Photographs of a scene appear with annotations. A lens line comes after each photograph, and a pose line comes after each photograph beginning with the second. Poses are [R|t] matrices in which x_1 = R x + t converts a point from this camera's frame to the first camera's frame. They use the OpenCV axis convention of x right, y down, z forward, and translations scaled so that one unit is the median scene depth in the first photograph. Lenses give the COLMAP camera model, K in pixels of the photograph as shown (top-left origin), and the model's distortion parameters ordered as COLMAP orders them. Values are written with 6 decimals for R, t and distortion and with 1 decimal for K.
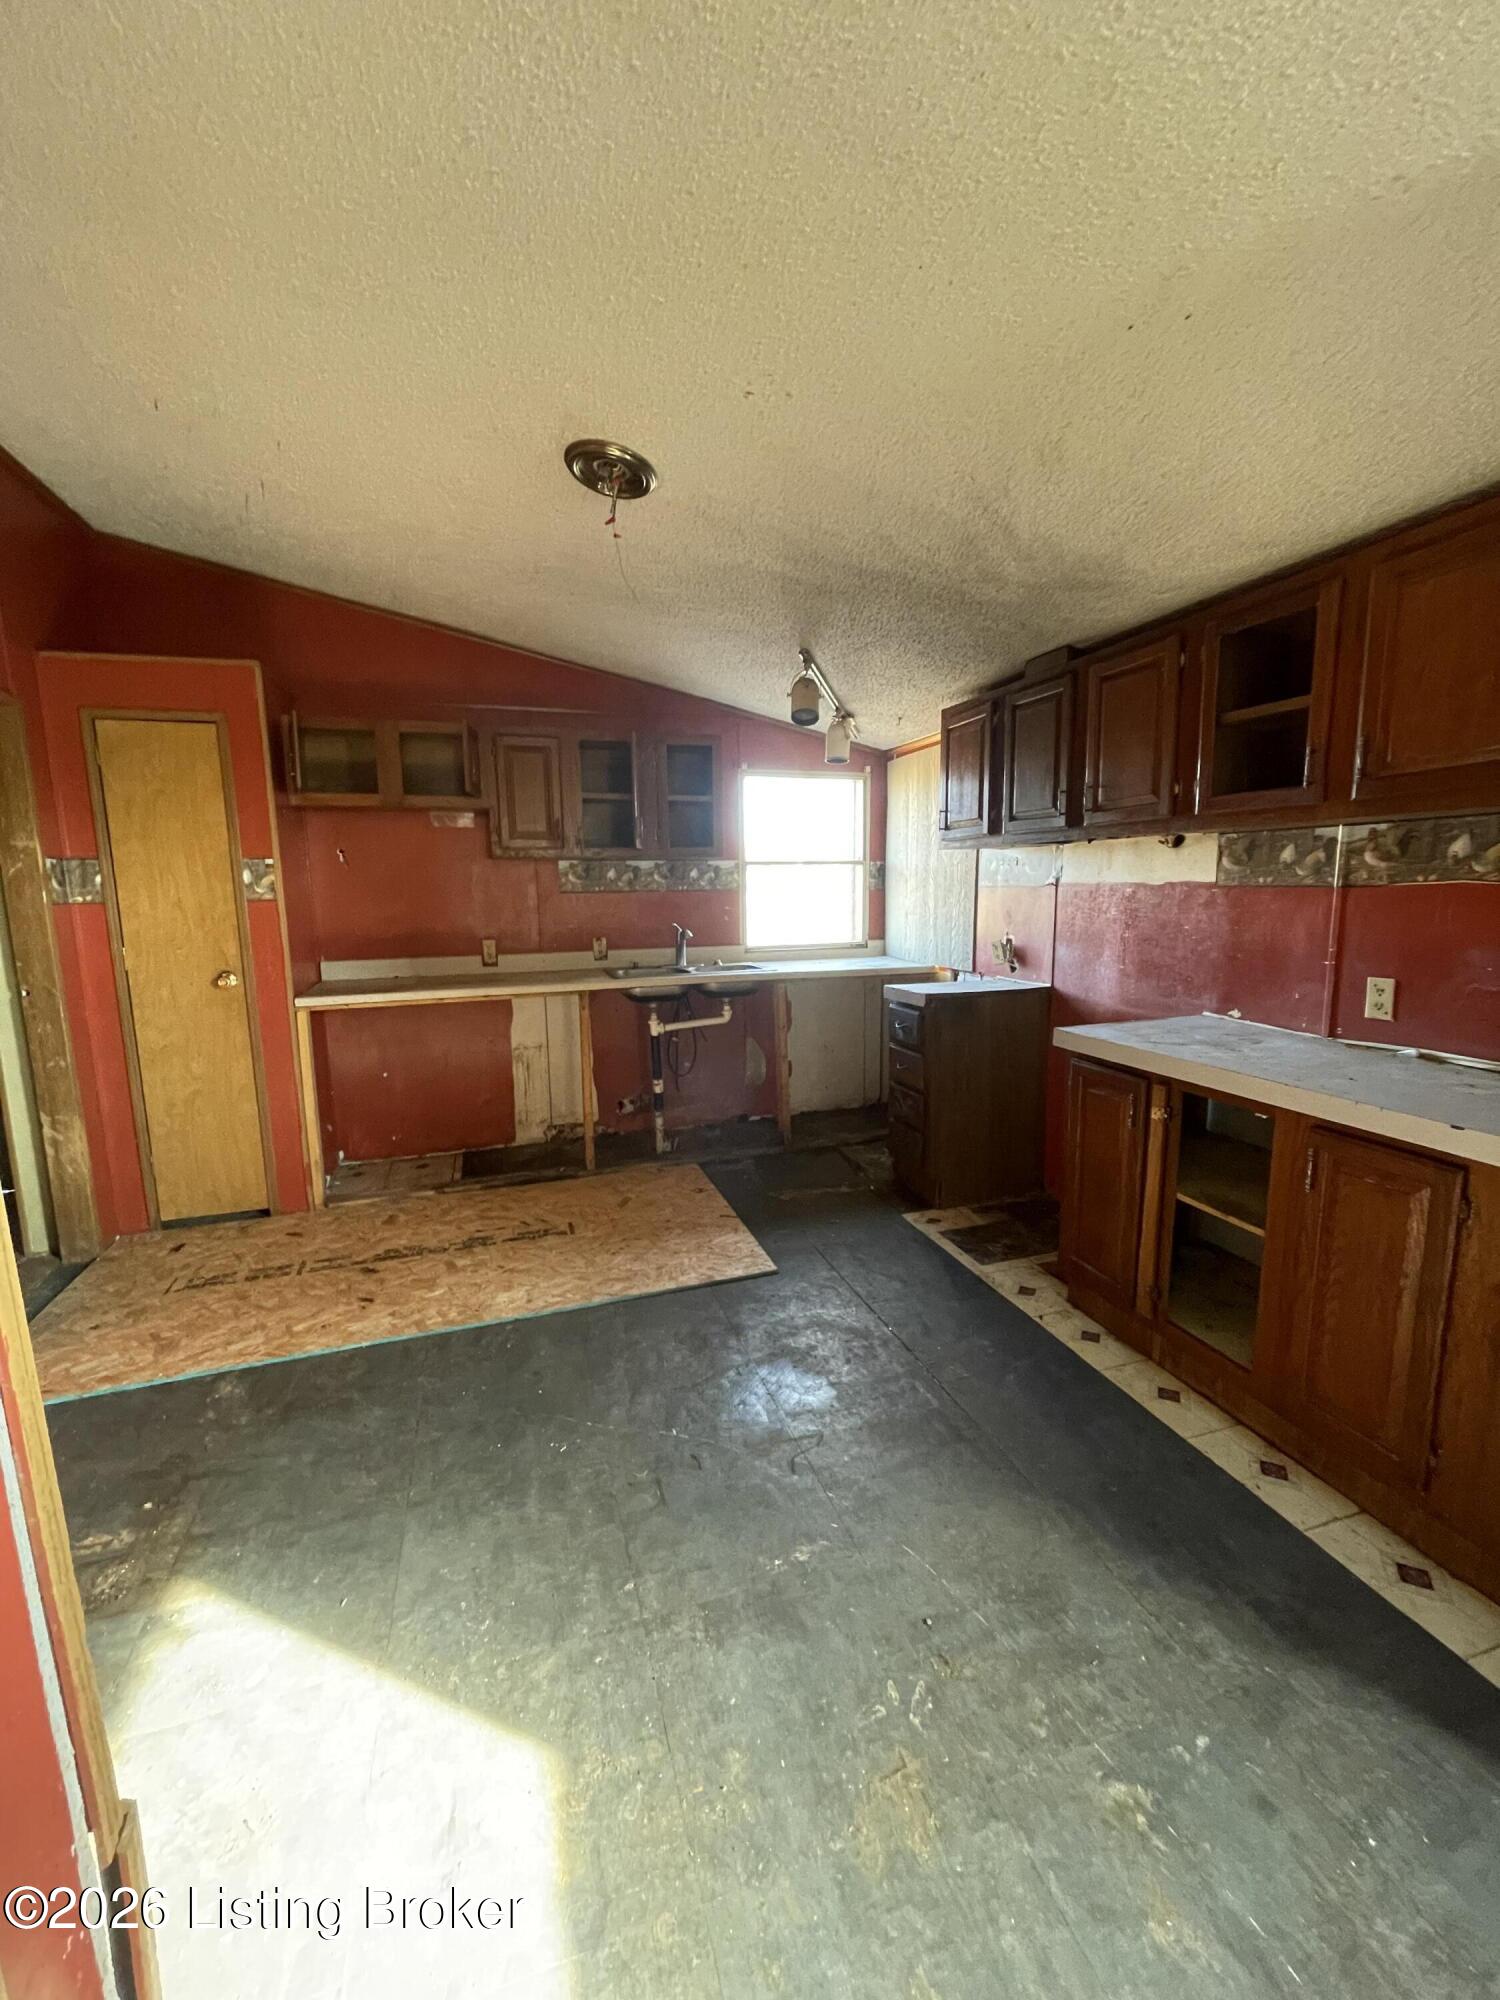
lens RADIAL K [[791.9, 0, 757.4], [0, 791.9, 1004.7], [0, 0, 1]] dist [0.000250, 0.000480]
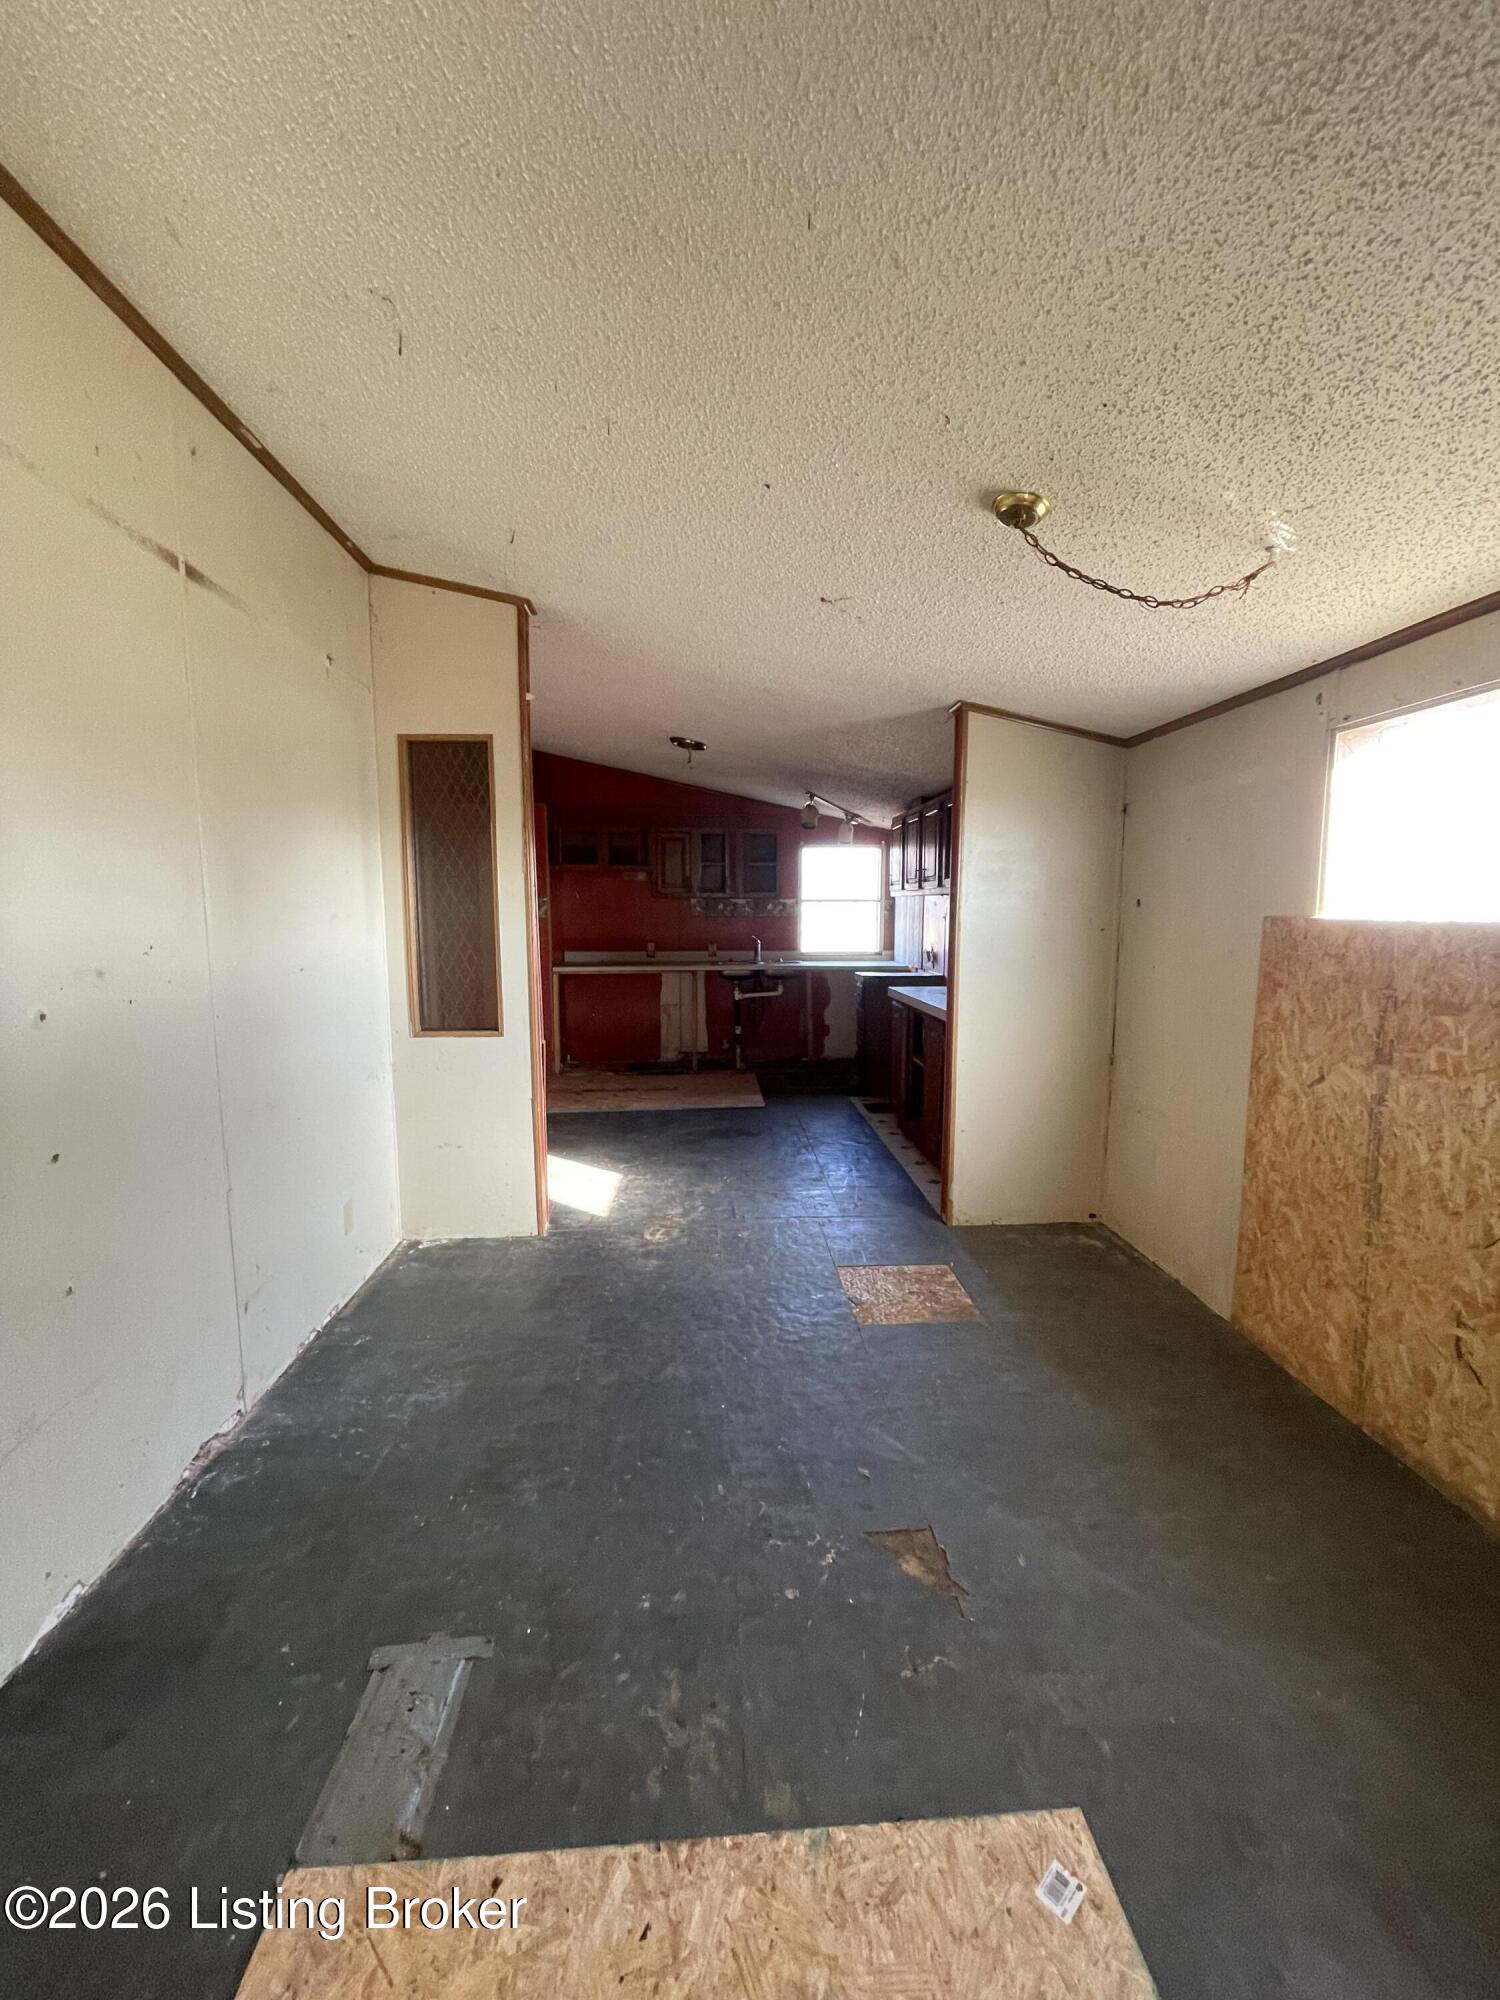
lens RADIAL K [[791.9, 0, 757.4], [0, 791.9, 1004.7], [0, 0, 1]] dist [0.000250, 0.000480]
pose [[0.967117, 0.043376, -0.250605, 0.350130], [-0.050775, 0.998442, -0.023134, 0.087768], [0.249211, 0.035098, 0.967813, -0.669092]]
